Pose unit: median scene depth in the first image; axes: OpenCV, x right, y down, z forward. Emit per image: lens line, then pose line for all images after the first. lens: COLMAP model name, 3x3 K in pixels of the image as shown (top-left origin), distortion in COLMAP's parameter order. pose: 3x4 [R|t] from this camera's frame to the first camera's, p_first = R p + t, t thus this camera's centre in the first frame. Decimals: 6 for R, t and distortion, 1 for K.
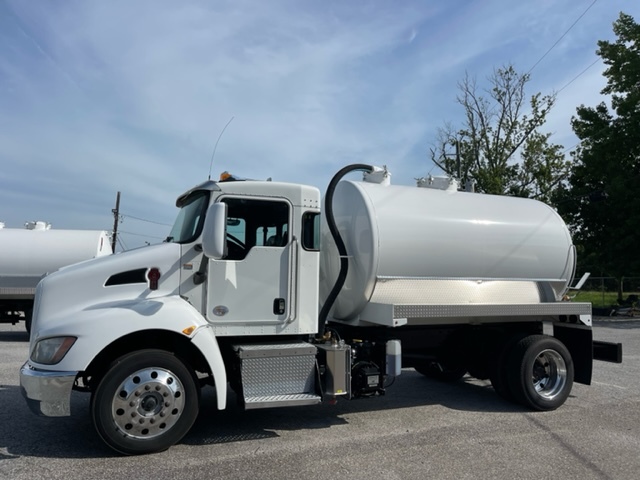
lens RADIAL K [[485.9, 0, 321.5], [0, 485.9, 238.7], [0, 0, 1]] dist [0.053282, -0.021121]
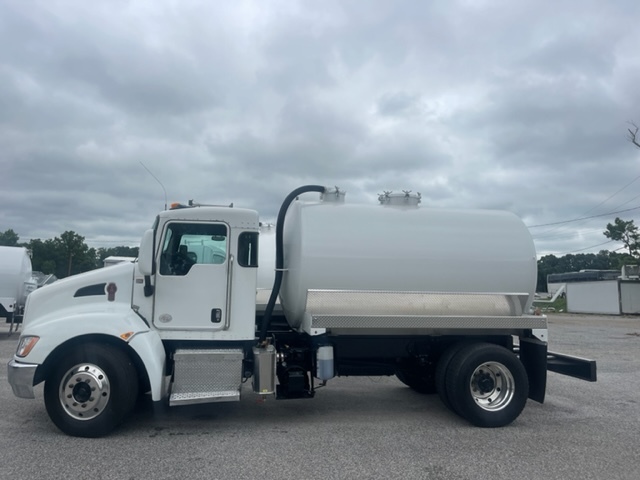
lens RADIAL K [[485.9, 0, 321.4], [0, 485.9, 238.3], [0, 0, 1]] dist [0.053282, -0.021121]
pose [[0.967166, -0.019758, -0.253374, 0.450050], [0.018168, 0.999798, -0.008616, -0.030244], [0.253493, 0.003730, 0.967330, -0.061245]]
